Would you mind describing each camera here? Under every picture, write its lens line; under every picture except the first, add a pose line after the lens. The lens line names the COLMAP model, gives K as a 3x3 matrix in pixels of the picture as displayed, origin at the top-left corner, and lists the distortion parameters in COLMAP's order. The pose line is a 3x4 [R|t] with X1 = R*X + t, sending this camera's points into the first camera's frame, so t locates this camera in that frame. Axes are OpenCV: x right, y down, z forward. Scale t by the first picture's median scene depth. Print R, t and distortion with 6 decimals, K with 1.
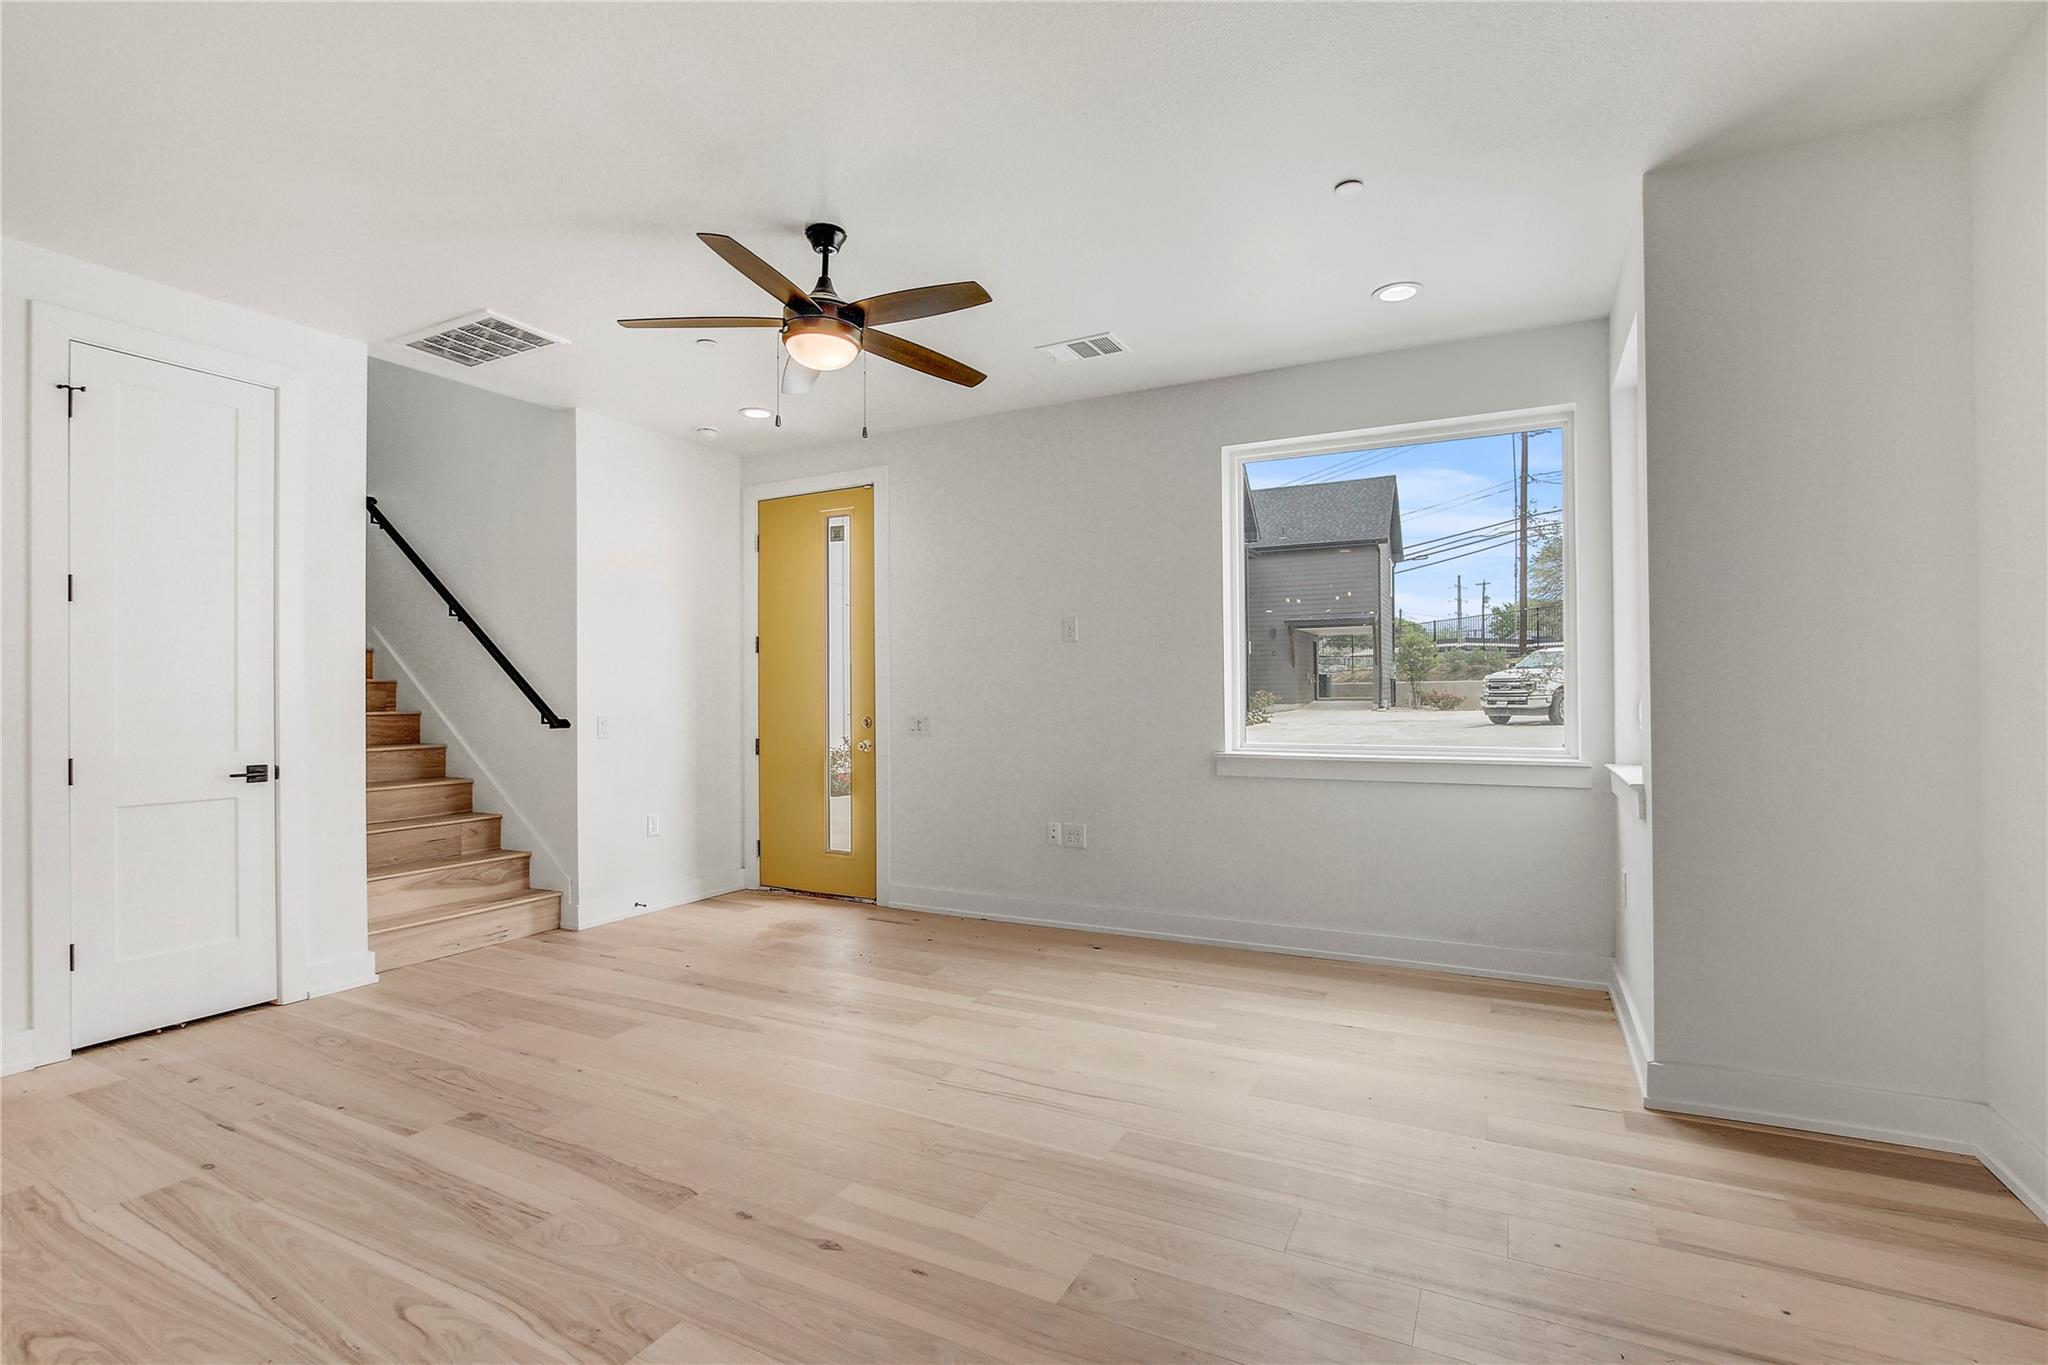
lens RADIAL K [[943.7, 0, 1022.5], [0, 943.7, 691.6], [0, 0, 1]] dist [-0.021888, 0.004145]
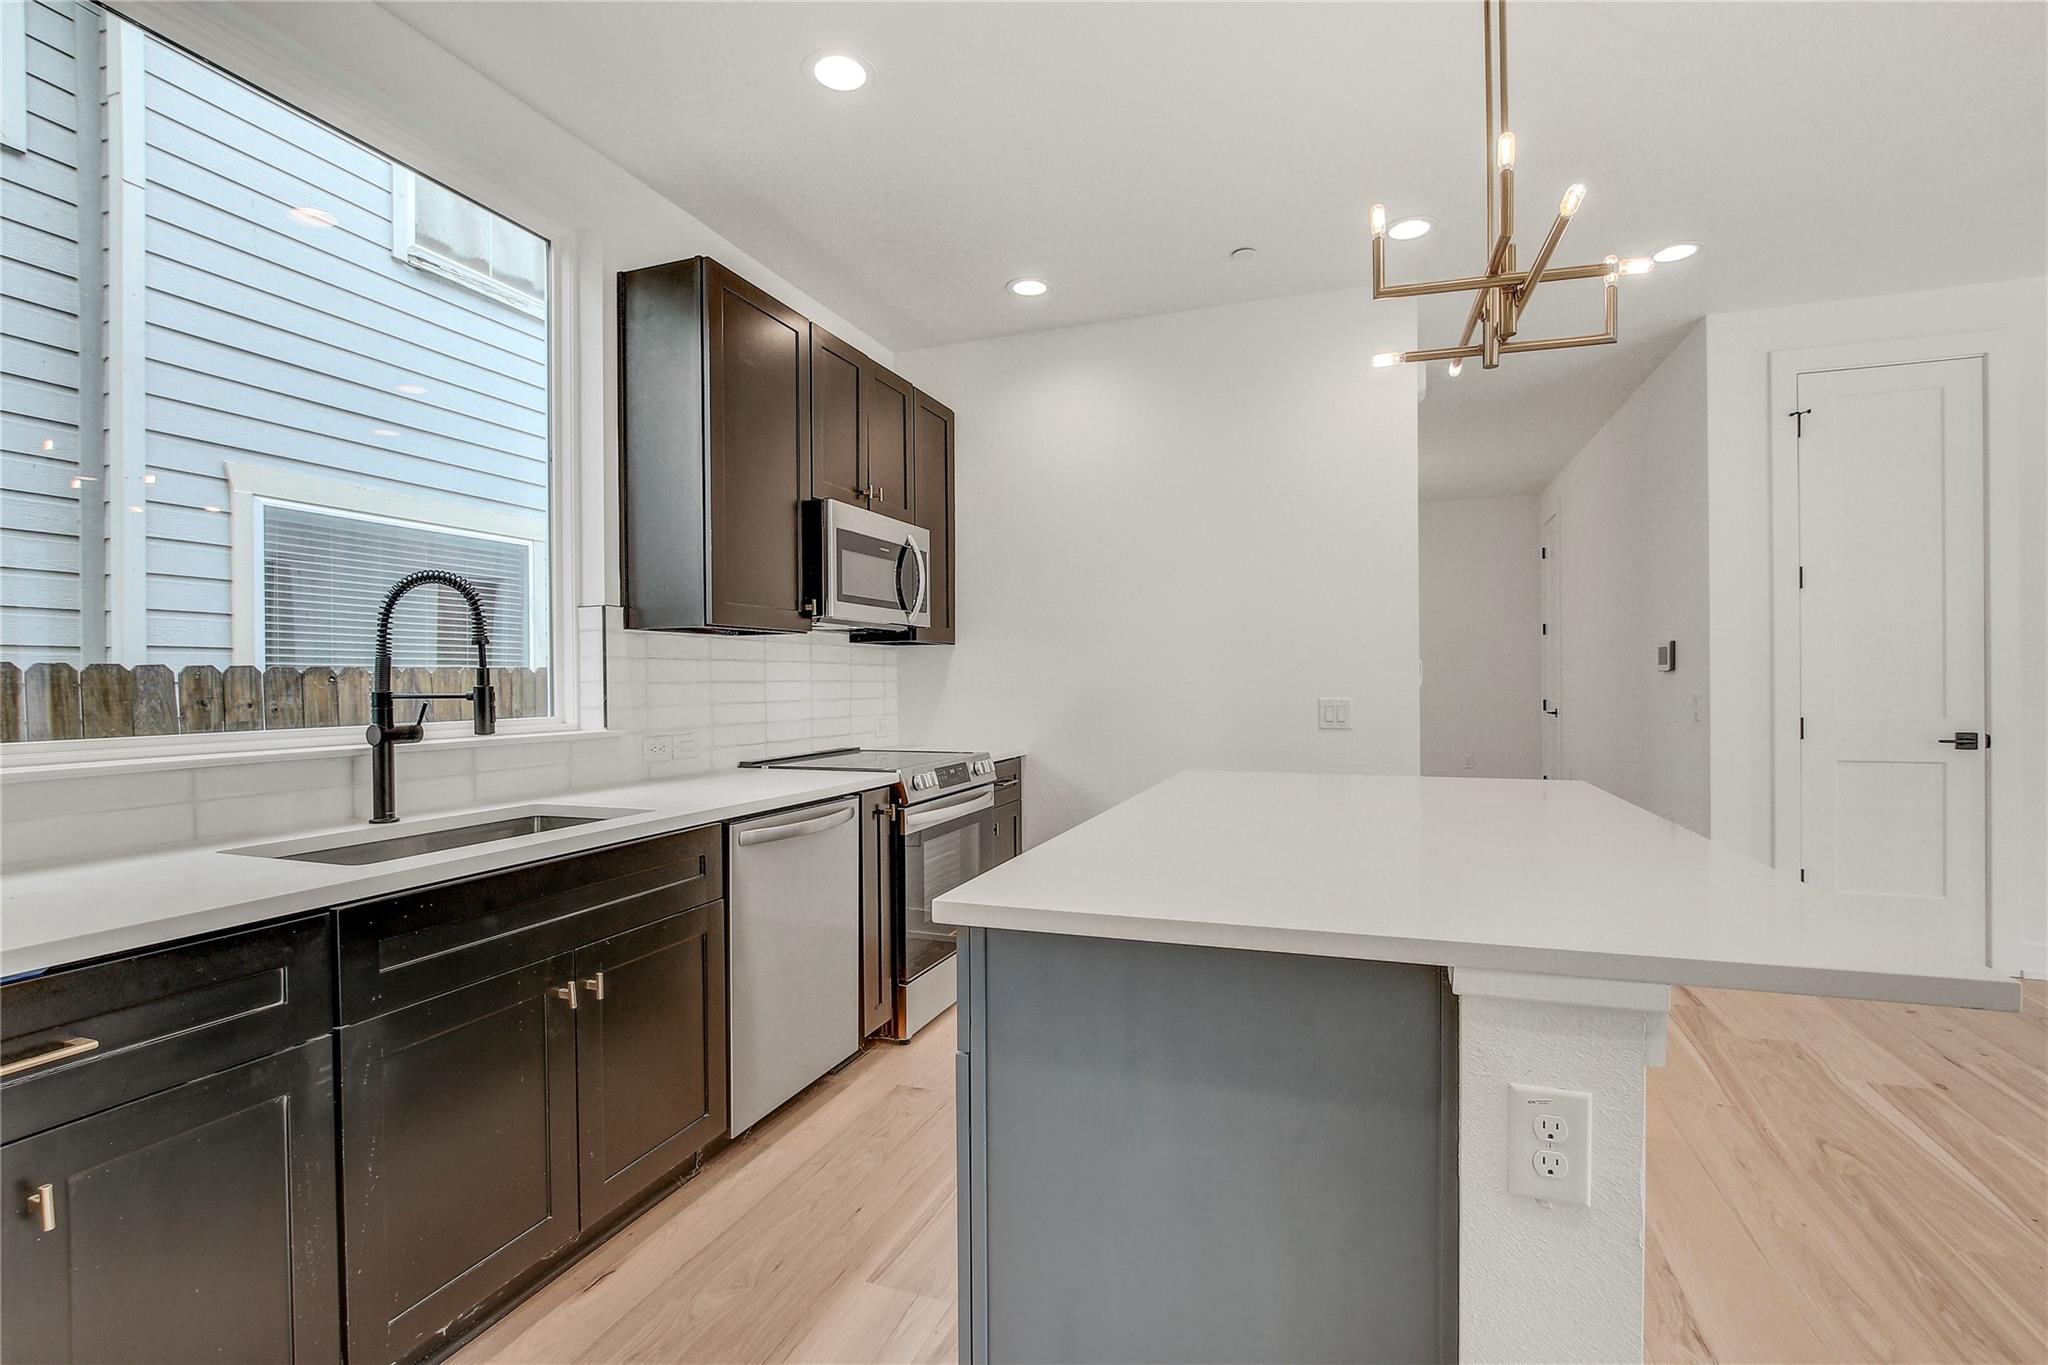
lens RADIAL K [[943.7, 0, 1025.8], [0, 943.7, 686.3], [0, 0, 1]] dist [-0.021888, 0.004145]
pose [[0.129317, 0.010916, -0.991543, 0.047597], [0.011533, 0.999855, 0.012511, 0.003742], [0.991536, -0.013053, 0.129172, -0.144826]]
